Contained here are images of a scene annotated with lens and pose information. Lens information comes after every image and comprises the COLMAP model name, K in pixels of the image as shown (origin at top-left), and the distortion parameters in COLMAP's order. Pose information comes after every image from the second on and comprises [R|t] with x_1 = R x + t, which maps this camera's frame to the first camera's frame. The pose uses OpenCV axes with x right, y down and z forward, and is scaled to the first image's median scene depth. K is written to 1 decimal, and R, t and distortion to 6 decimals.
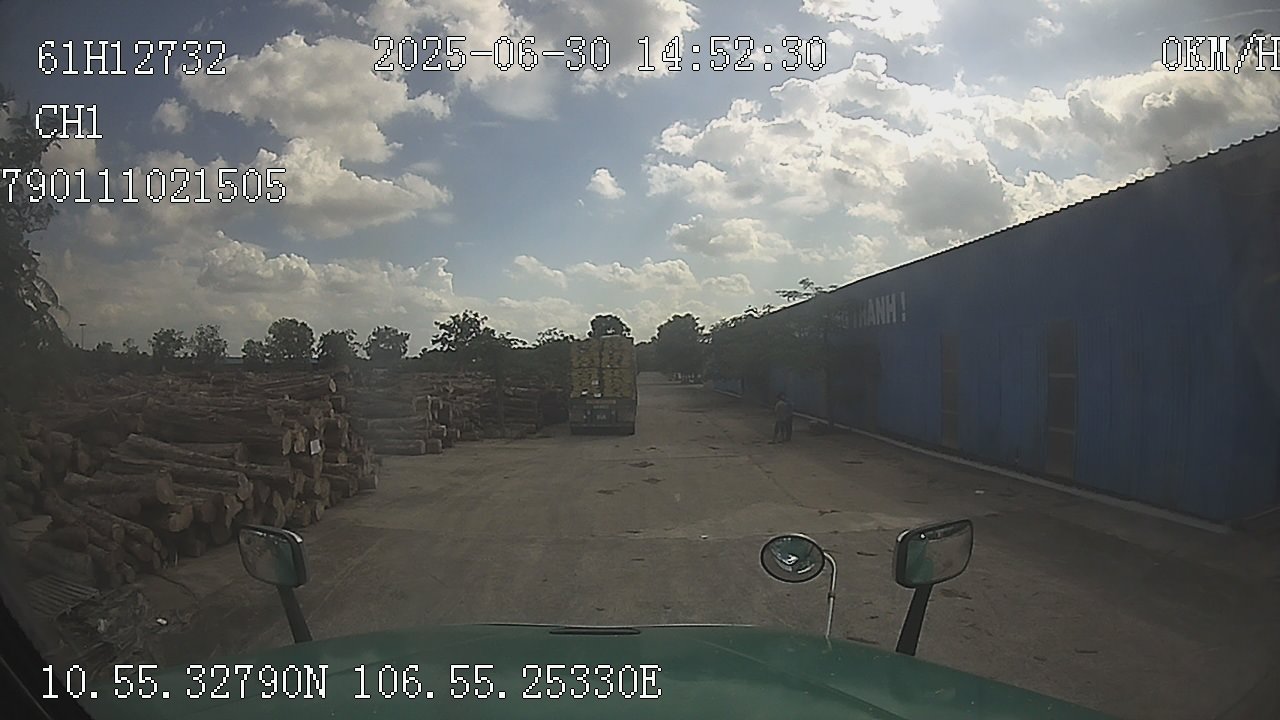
lens RADIAL K [[610.0, 0, 611.4], [0, 610.0, 354.2], [0, 0, 1]] dist [-0.296136, 0.075742]
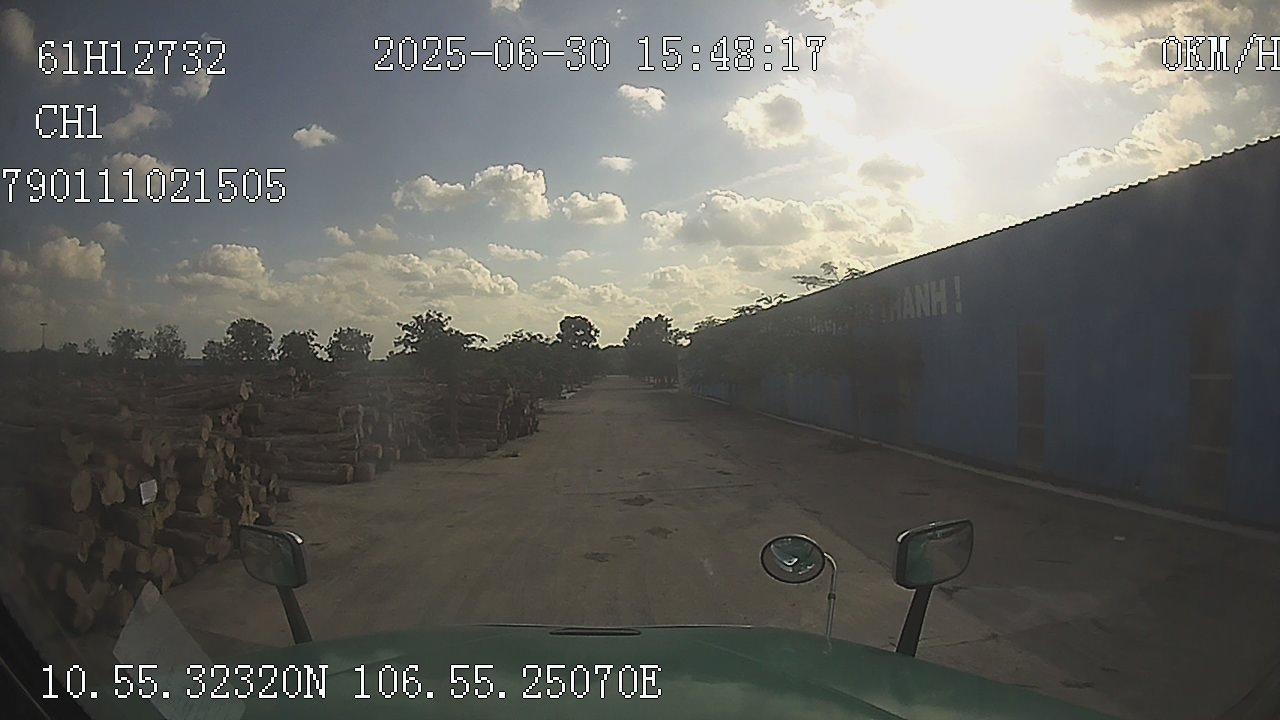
lens RADIAL K [[610.0, 0, 611.4], [0, 610.0, 354.2], [0, 0, 1]] dist [-0.296136, 0.075742]
pose [[0.998555, 0.002367, 0.053695, -0.015182], [-0.002080, 0.999983, -0.005398, 0.004982], [-0.053707, 0.005279, 0.998543, 0.181745]]
